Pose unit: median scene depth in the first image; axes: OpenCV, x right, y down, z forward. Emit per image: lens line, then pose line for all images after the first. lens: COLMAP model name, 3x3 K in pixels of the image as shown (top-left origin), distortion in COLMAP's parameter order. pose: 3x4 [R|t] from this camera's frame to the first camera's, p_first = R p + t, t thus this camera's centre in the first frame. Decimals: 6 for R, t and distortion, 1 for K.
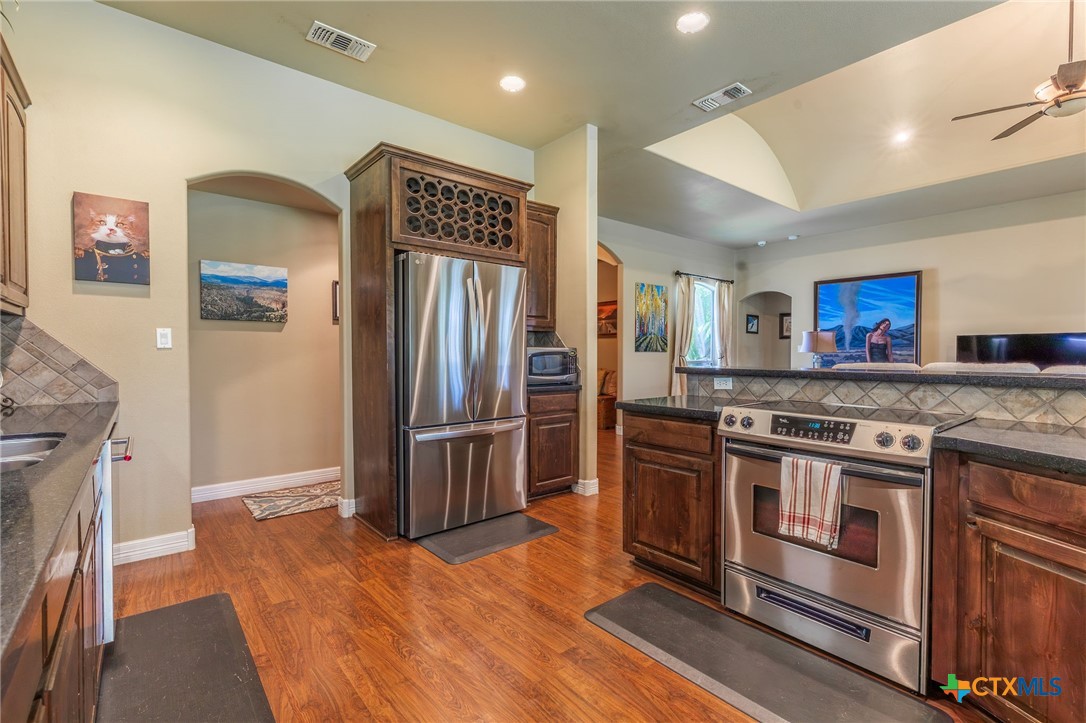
lens RADIAL K [[485.7, 0, 536.2], [0, 485.7, 362.4], [0, 0, 1]] dist [0.006491, -0.001485]
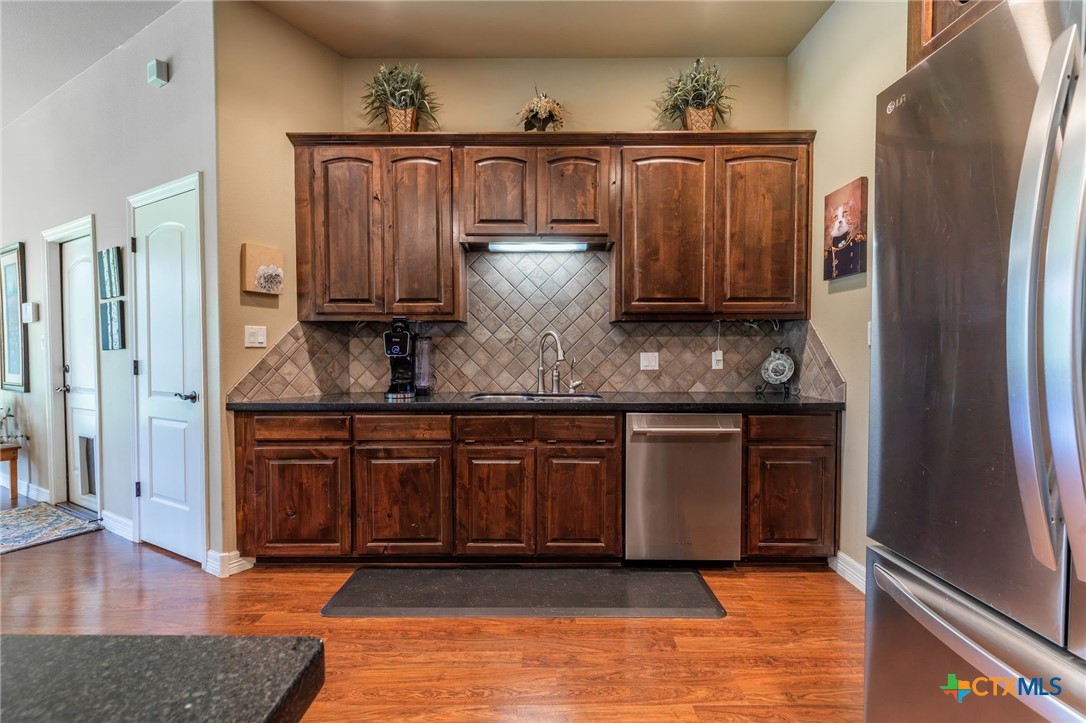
lens RADIAL K [[485.7, 0, 548.3], [0, 485.7, 363.5], [0, 0, 1]] dist [0.006491, -0.001485]
pose [[-0.619656, 0.022021, -0.784565, 0.245956], [-0.015742, 0.999057, 0.040475, -0.025498], [0.784716, 0.037431, -0.618725, 1.192540]]
